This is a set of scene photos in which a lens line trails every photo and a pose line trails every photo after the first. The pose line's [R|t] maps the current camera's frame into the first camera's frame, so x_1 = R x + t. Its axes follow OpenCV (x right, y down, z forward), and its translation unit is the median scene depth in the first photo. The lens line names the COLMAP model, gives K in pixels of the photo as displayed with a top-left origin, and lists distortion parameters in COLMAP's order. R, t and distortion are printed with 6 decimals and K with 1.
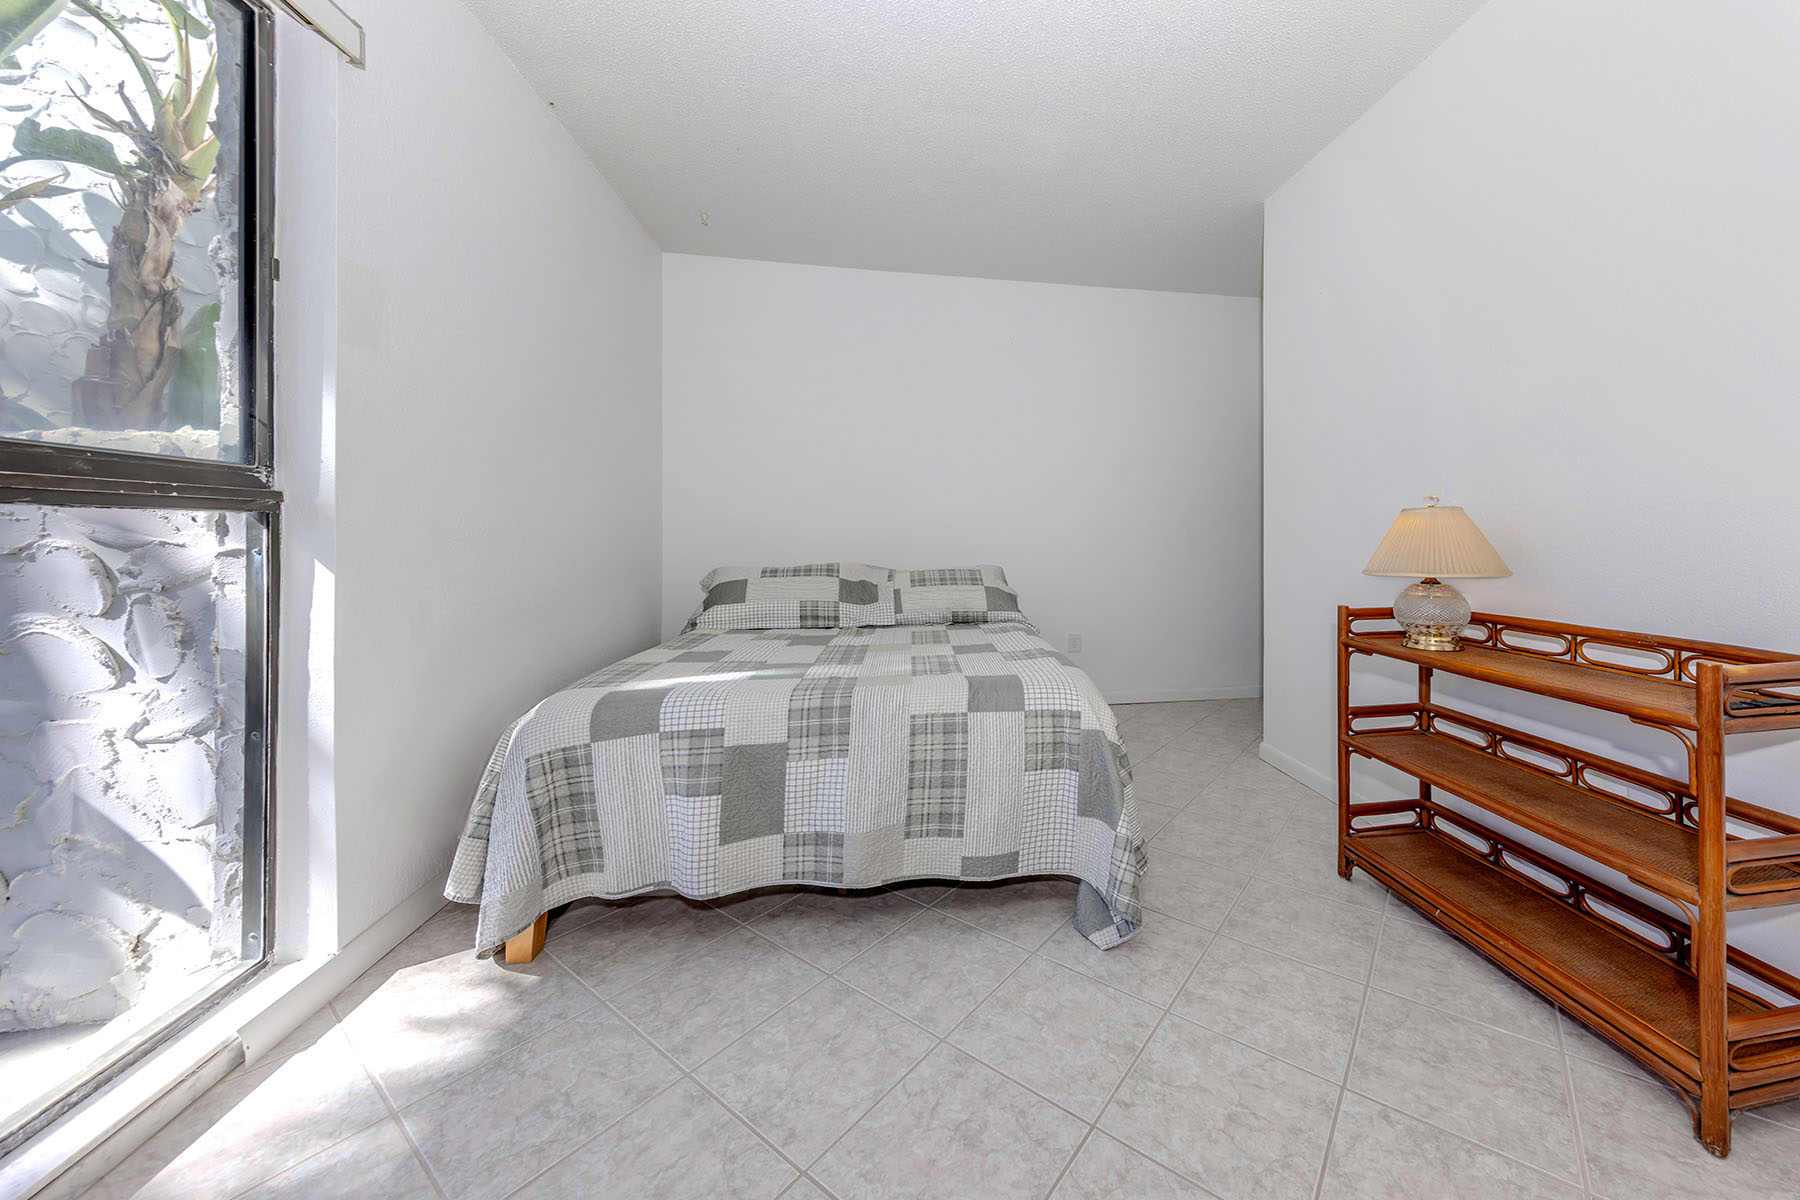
lens RADIAL K [[660.3, 0, 995.5], [0, 660.3, 521.2], [0, 0, 1]] dist [0.008939, -0.001064]
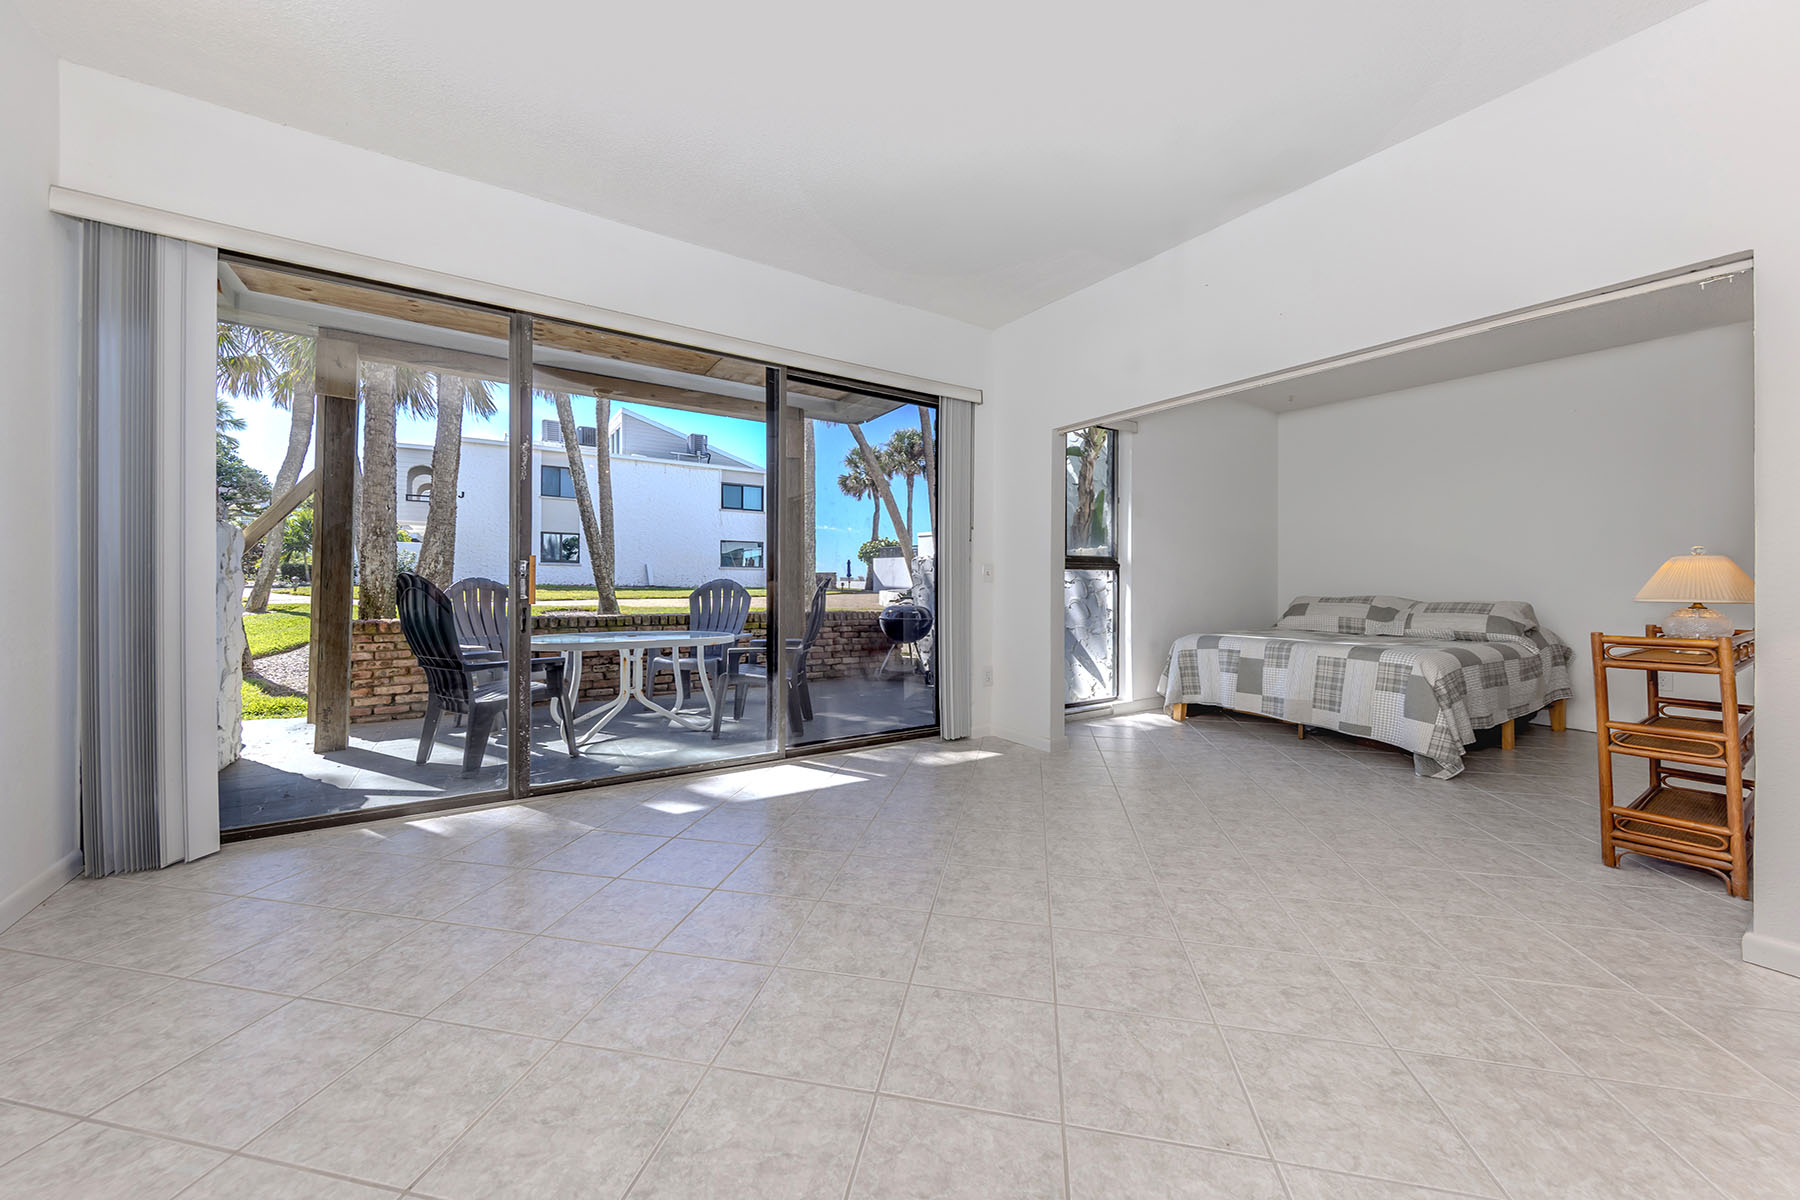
lens RADIAL K [[660.3, 0, 890.7], [0, 660.3, 590.7], [0, 0, 1]] dist [0.008939, -0.001064]
pose [[0.397788, 0.015413, -0.917348, 1.399019], [0.009629, 0.999734, 0.020972, 0.010155], [0.917427, -0.017176, 0.397534, -1.268605]]
